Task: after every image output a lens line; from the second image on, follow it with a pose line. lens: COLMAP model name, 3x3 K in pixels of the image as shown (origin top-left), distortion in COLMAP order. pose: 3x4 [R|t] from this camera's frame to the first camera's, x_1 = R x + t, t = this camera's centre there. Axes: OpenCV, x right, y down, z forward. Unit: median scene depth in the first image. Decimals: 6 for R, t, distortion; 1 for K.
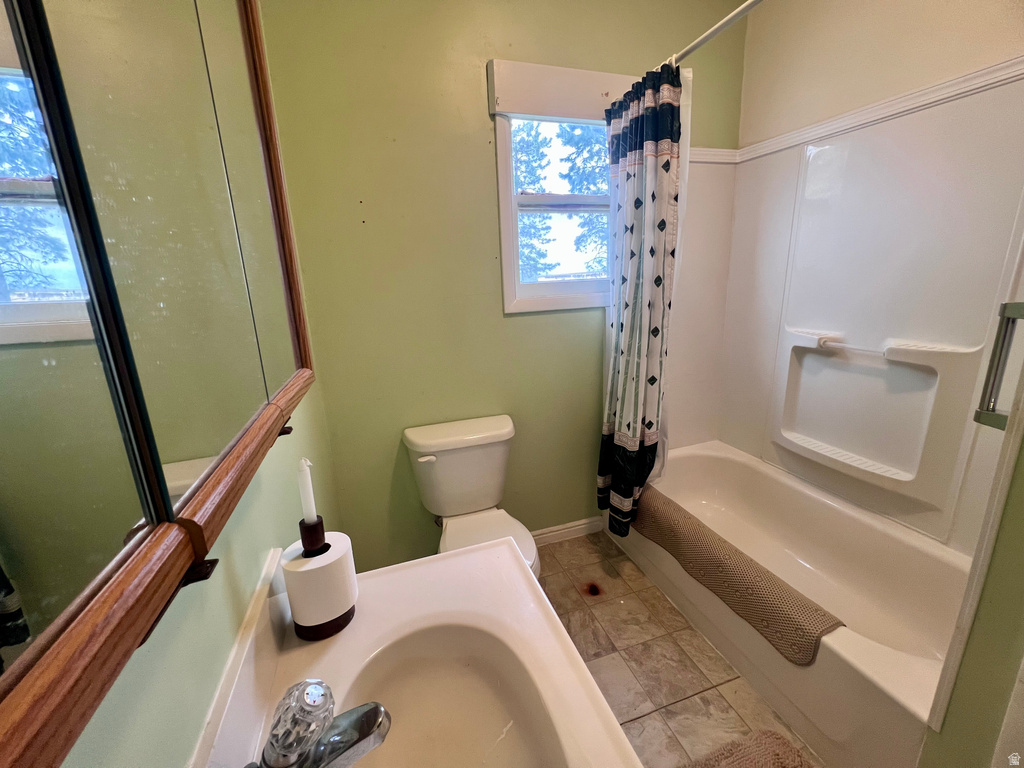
lens RADIAL K [[408.0, 0, 509.3], [0, 408.0, 380.7], [0, 0, 1]] dist [-0.002090, -0.000045]
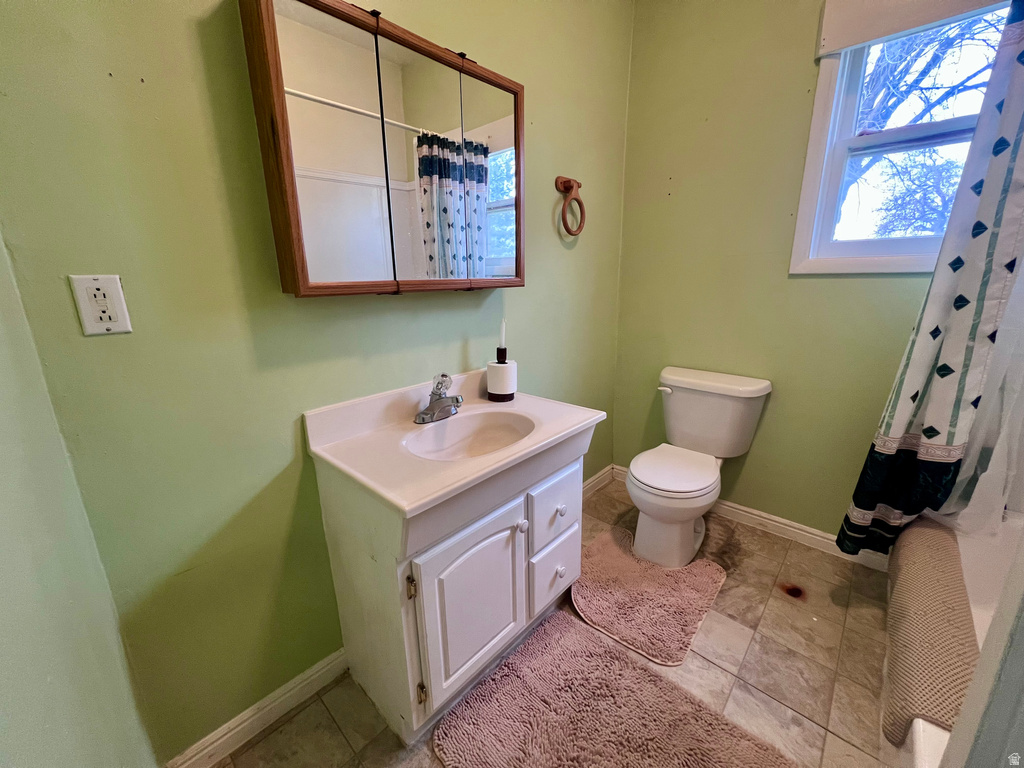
lens RADIAL K [[408.0, 0, 509.3], [0, 408.0, 380.7], [0, 0, 1]] dist [-0.002090, -0.000045]
pose [[0.482509, 0.253162, -0.838507, 0.583404], [-0.207880, 0.963065, 0.171146, 0.052790], [0.850865, 0.091729, 0.517315, -0.030606]]
